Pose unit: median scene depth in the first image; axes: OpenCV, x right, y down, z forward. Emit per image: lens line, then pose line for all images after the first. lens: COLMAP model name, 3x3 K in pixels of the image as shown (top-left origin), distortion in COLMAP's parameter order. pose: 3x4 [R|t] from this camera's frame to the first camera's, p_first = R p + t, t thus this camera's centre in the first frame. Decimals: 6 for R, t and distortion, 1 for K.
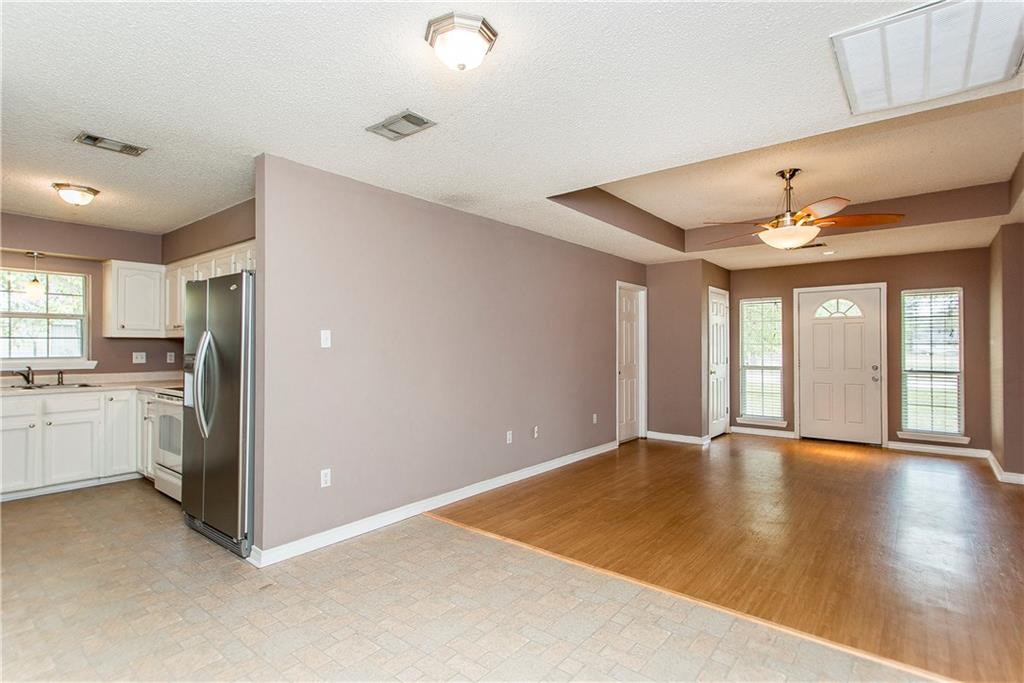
lens RADIAL K [[508.1, 0, 496.9], [0, 508.1, 340.6], [0, 0, 1]] dist [0.010641, -0.000163]
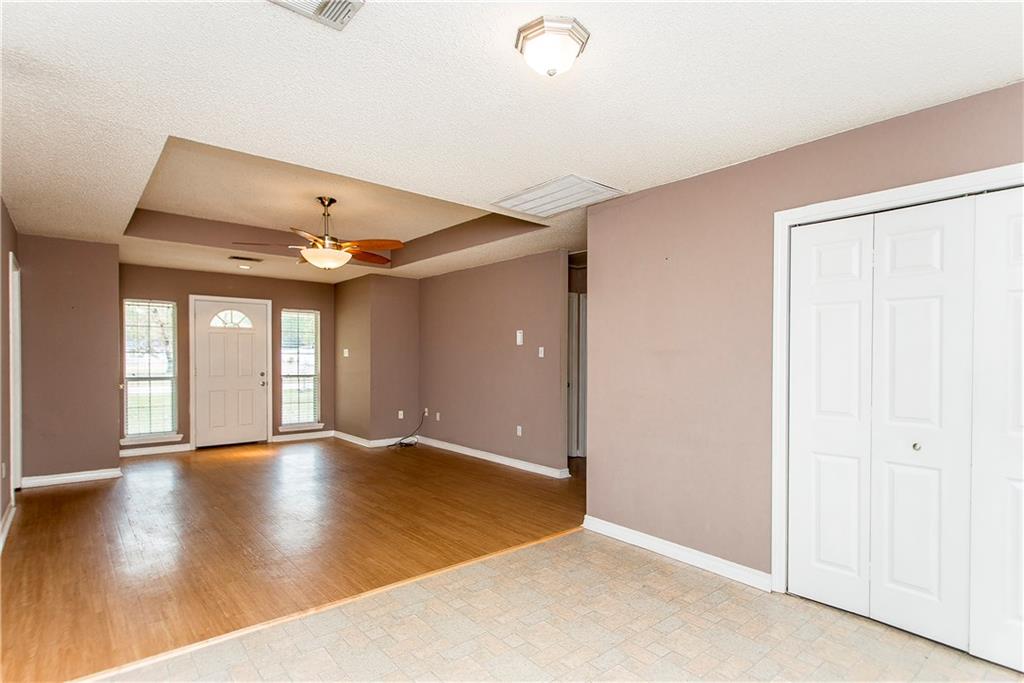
lens RADIAL K [[519.4, 0, 510.3], [0, 519.4, 362.1], [0, 0, 1]] dist [0.014721, 0.000248]
pose [[0.173421, -0.009418, 0.984803, -0.310990], [-0.017448, 0.999768, 0.012633, 0.001931], [-0.984693, -0.019373, 0.173217, 0.258292]]
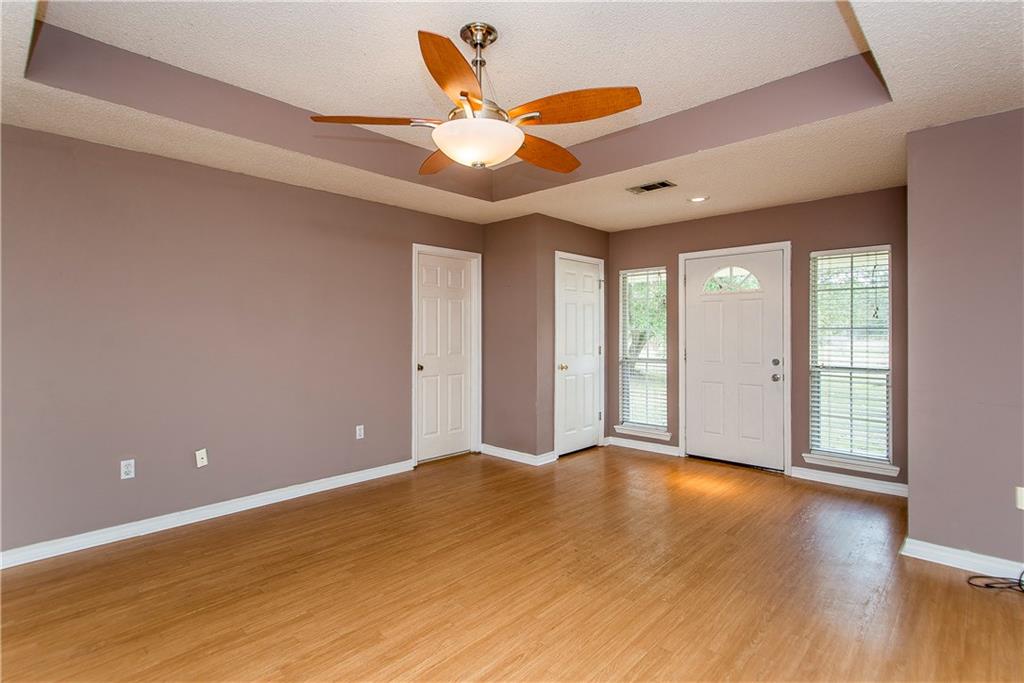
lens RADIAL K [[509.1, 0, 497.6], [0, 509.1, 328.3], [0, 0, 1]] dist [0.014607, 0.000121]
pose [[0.997656, -0.001059, -0.068414, 0.407074], [0.001396, 0.999987, 0.004878, 0.002120], [0.068408, -0.004962, 0.997645, 0.267941]]
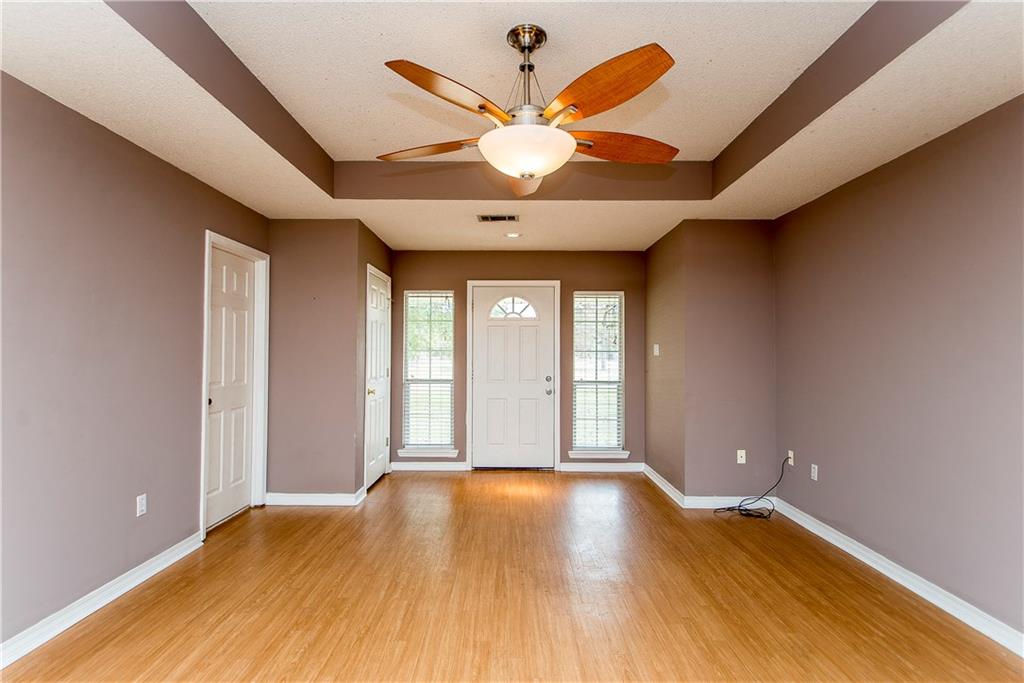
lens RADIAL K [[516.4, 0, 509.4], [0, 516.4, 342.8], [0, 0, 1]] dist [0.012406, 0.000099]
pose [[0.768878, 0.016439, 0.639184, 0.133410], [-0.012399, 0.999865, -0.010802, 0.002805], [-0.639275, 0.000380, 0.768978, 0.377194]]
